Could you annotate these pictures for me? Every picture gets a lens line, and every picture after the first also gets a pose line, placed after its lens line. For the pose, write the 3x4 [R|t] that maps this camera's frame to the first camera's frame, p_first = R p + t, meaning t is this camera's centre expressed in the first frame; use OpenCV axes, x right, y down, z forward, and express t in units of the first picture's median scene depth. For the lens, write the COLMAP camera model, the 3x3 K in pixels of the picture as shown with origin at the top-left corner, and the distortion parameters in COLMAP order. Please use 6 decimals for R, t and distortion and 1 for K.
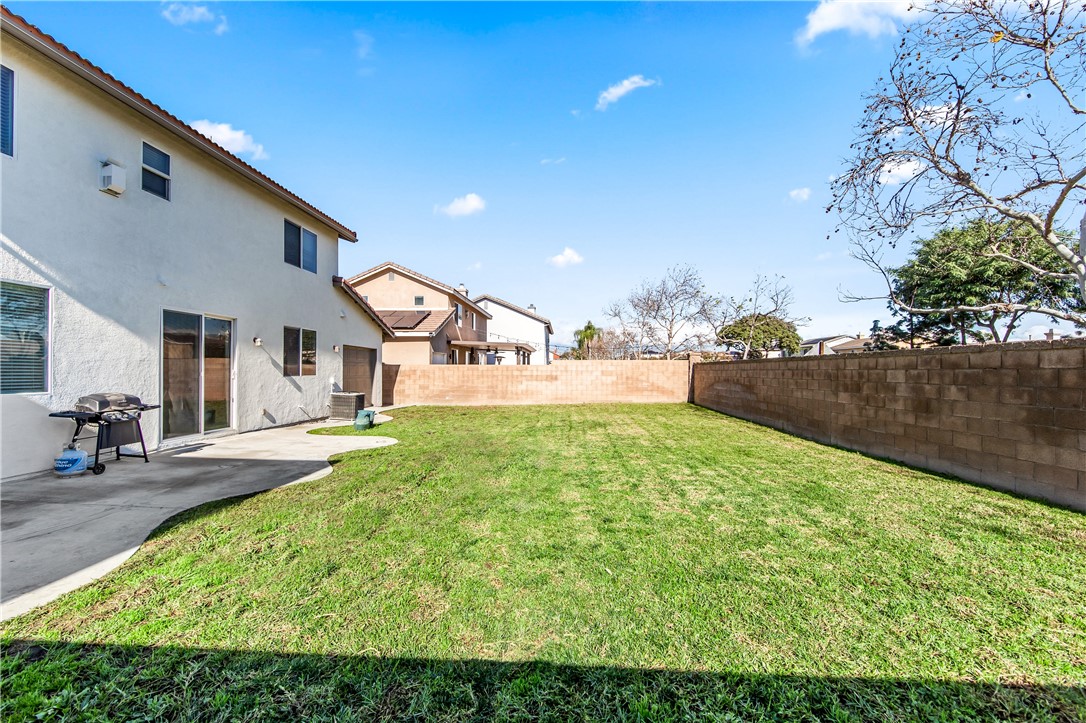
lens RADIAL K [[435.3, 0, 543.0], [0, 435.3, 361.5], [0, 0, 1]] dist [-0.000347, -0.000079]
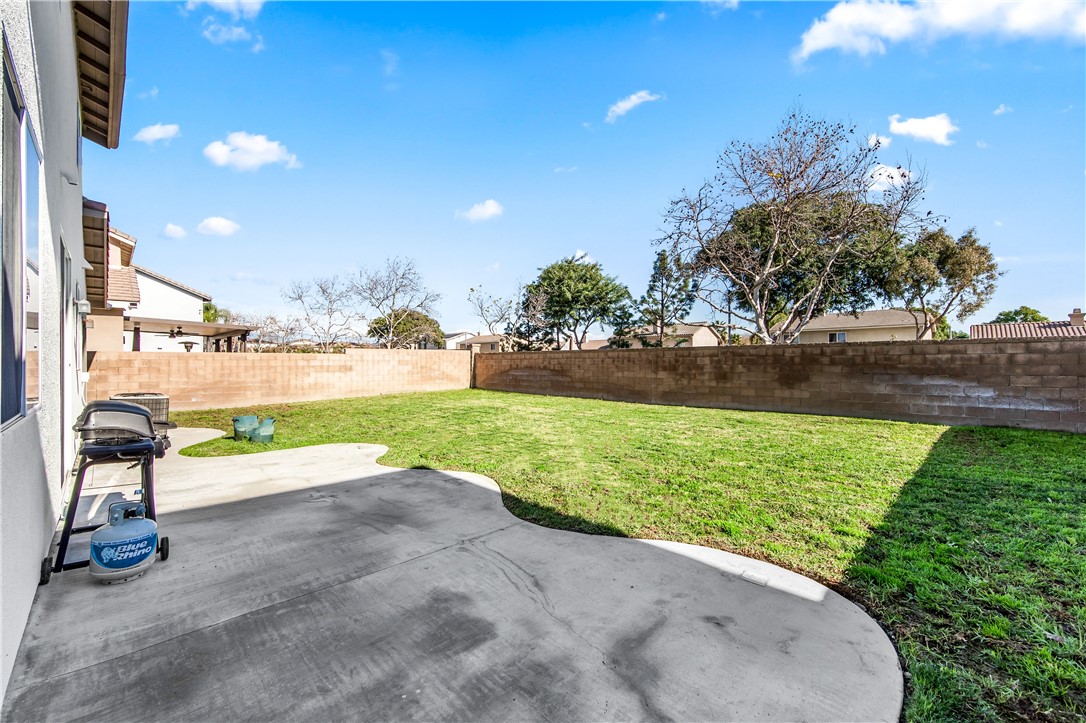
lens RADIAL K [[432.3, 0, 546.9], [0, 432.3, 353.5], [0, 0, 1]] dist [-0.002072, -0.000415]
pose [[0.663234, 0.008520, 0.748364, -0.371192], [-0.009955, 0.999947, -0.002562, 0.005702], [-0.748346, -0.005751, 0.663284, 0.113095]]
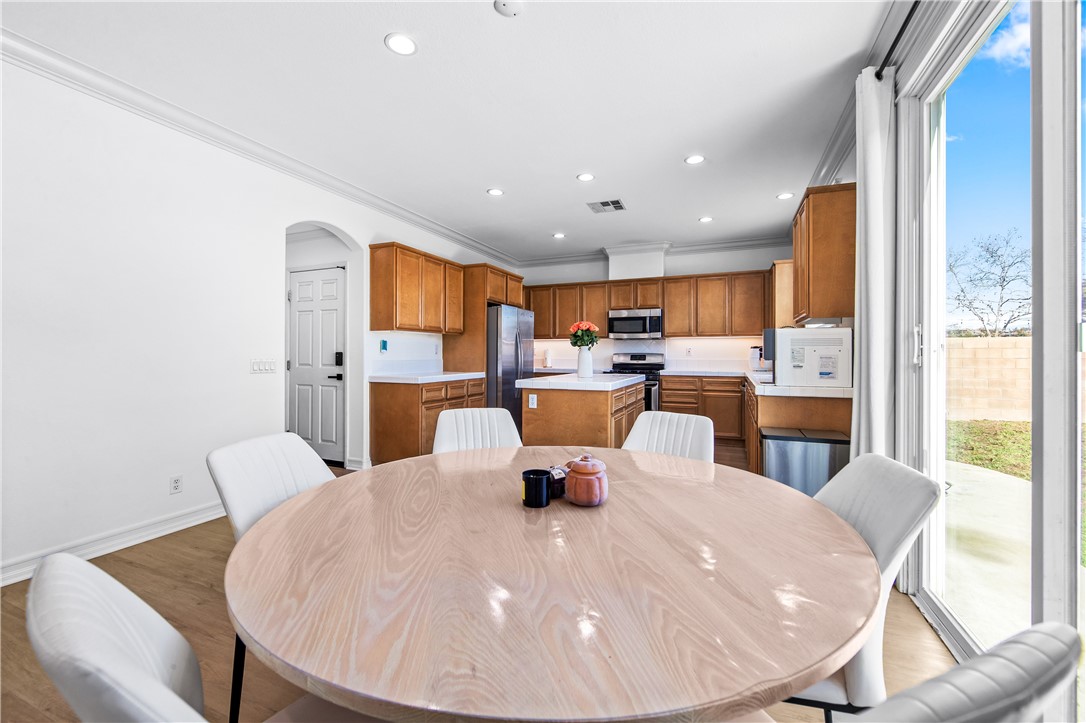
lens RADIAL K [[432.3, 0, 546.9], [0, 432.3, 353.5], [0, 0, 1]] dist [-0.002072, -0.000415]
pose [[0.938919, -0.003268, -0.344122, -0.430213], [0.007948, 0.999894, 0.012191, 0.016127], [0.344046, -0.014181, 0.938846, 0.387124]]
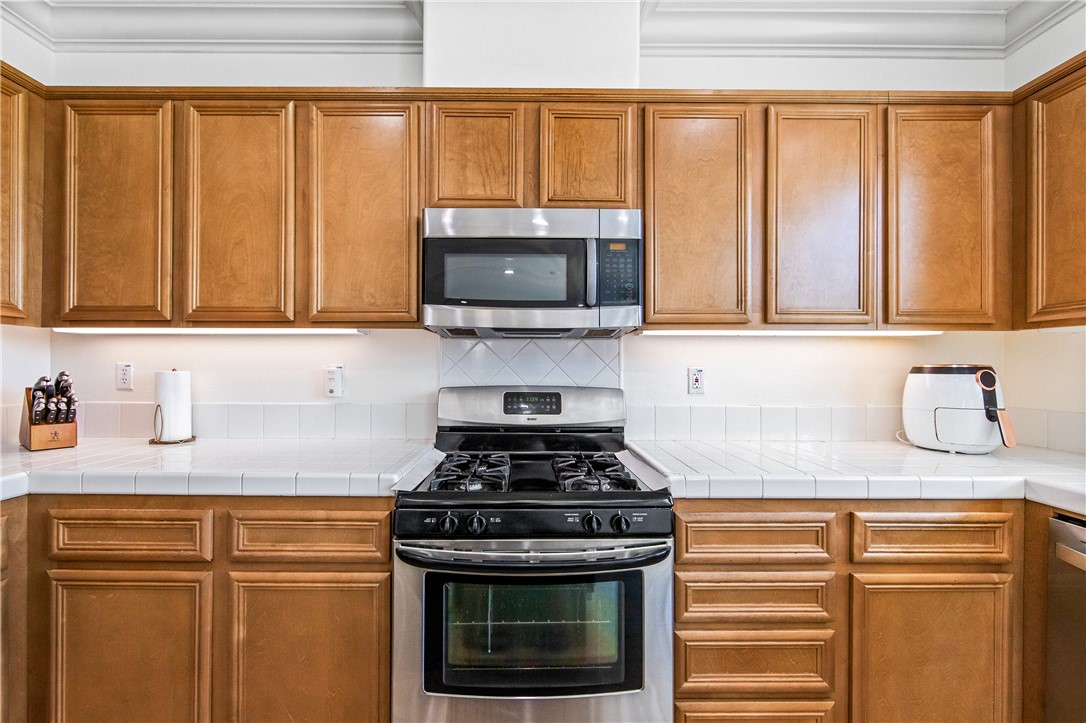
lens RADIAL K [[438.6, 0, 537.8], [0, 438.6, 363.5], [0, 0, 1]] dist [-0.001796, -0.000263]
pose [[0.998397, -0.000234, 0.056602, -0.486793], [-0.000650, 0.999878, 0.015592, 0.014066], [-0.056599, -0.015604, 0.998275, 0.650011]]
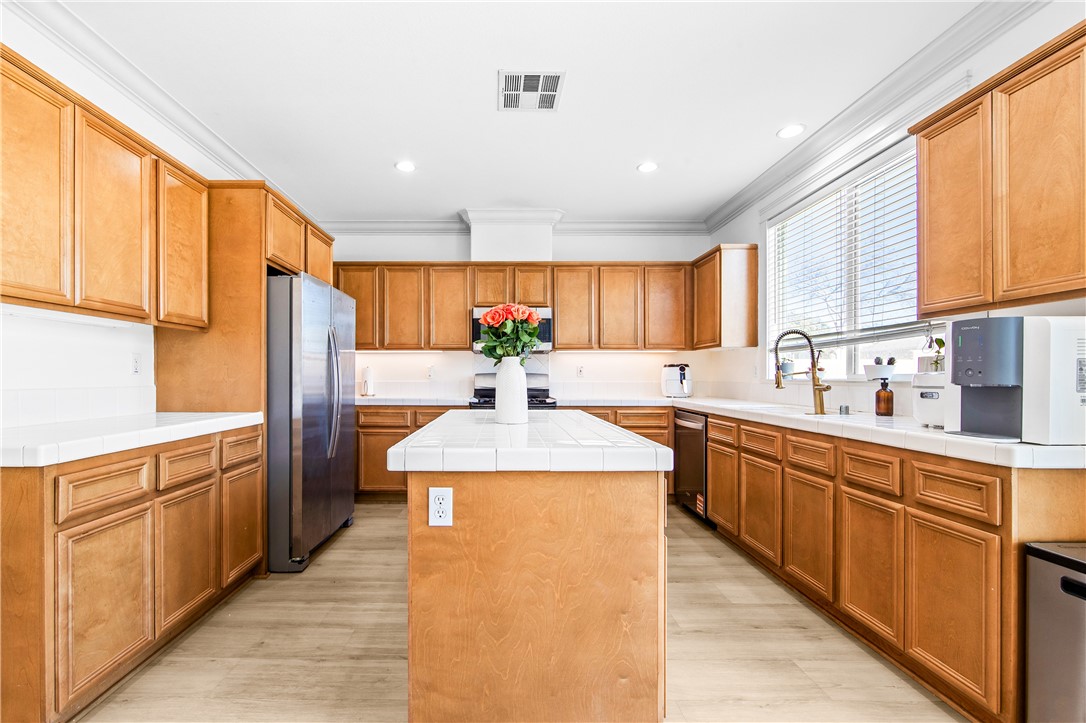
lens RADIAL K [[441.4, 0, 502.9], [0, 441.4, 377.3], [0, 0, 1]] dist [-0.000857, -0.000556]
pose [[0.998964, -0.003051, 0.045413, -0.498685], [0.002188, 0.999816, 0.019056, 0.018273], [-0.045463, -0.018937, 0.998787, 0.500976]]
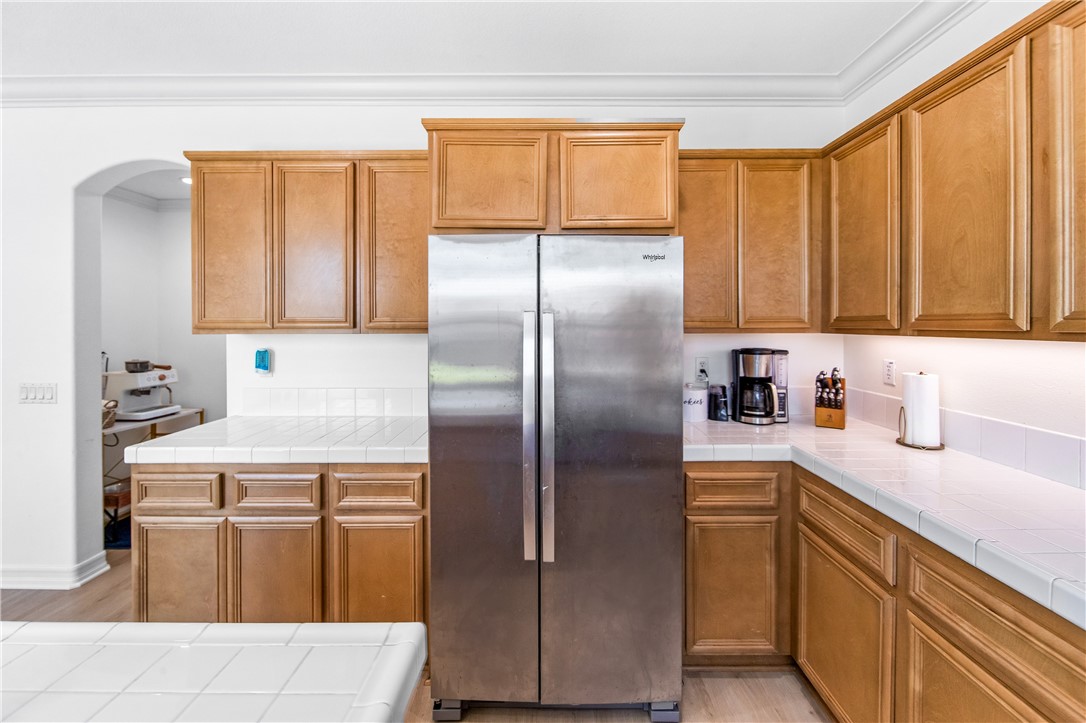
lens RADIAL K [[444.3, 0, 546.4], [0, 444.3, 325.7], [0, 0, 1]] dist [-0.000334, -0.000055]
pose [[0.046456, 0.001182, -0.998920, -0.467971], [0.017600, 0.999843, 0.002002, 0.004764], [0.998765, -0.017674, 0.046428, 0.665767]]
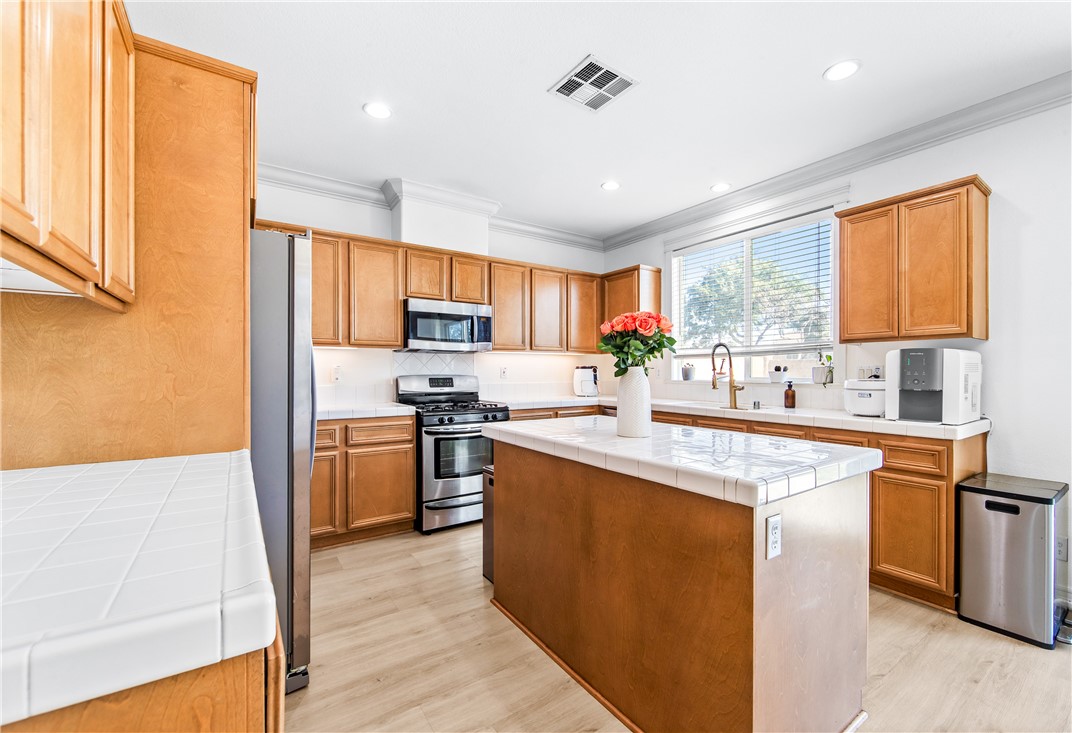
lens RADIAL K [[442.1, 0, 542.1], [0, 442.1, 371.3], [0, 0, 1]] dist [-0.012164, -0.000043]
pose [[0.798944, -0.003695, 0.601395, -0.574227], [-0.008172, 0.999822, 0.016999, 0.014717], [-0.601351, -0.018496, 0.798771, 0.542173]]
